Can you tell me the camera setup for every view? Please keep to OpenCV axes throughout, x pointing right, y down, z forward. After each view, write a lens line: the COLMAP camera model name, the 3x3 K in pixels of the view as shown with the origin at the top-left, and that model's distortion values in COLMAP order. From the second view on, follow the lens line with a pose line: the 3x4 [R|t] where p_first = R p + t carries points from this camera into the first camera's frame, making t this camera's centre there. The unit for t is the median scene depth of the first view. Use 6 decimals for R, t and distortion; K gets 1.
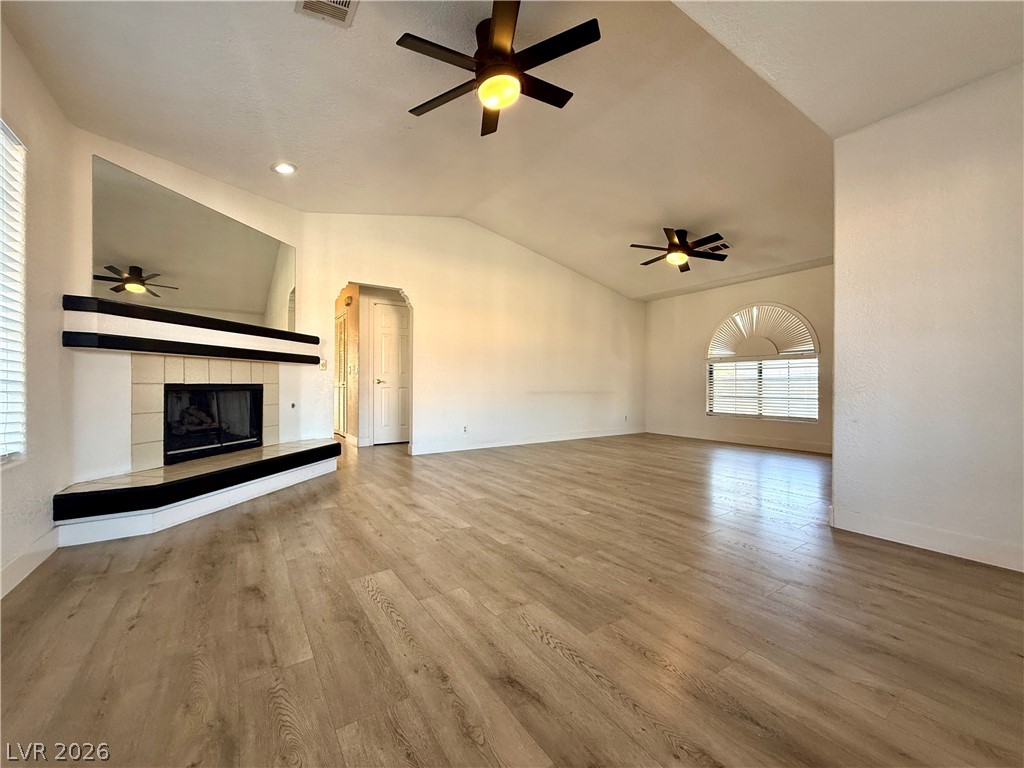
lens RADIAL K [[407.9, 0, 510.8], [0, 407.9, 384.8], [0, 0, 1]] dist [0.001237, 0.000112]
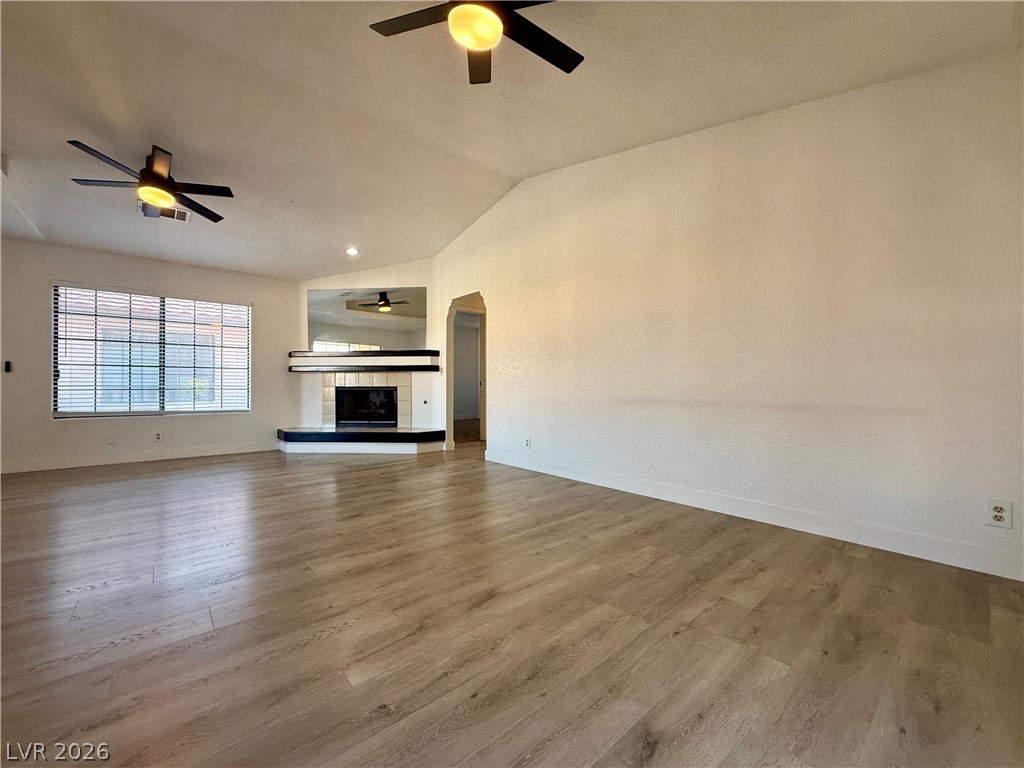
lens RADIAL K [[407.9, 0, 510.8], [0, 407.9, 384.8], [0, 0, 1]] dist [0.001237, 0.000112]
pose [[0.129039, -0.006028, -0.991621, 1.748285], [0.000439, 0.999982, -0.006021, -0.001304], [0.991639, 0.000342, 0.129039, 2.221176]]
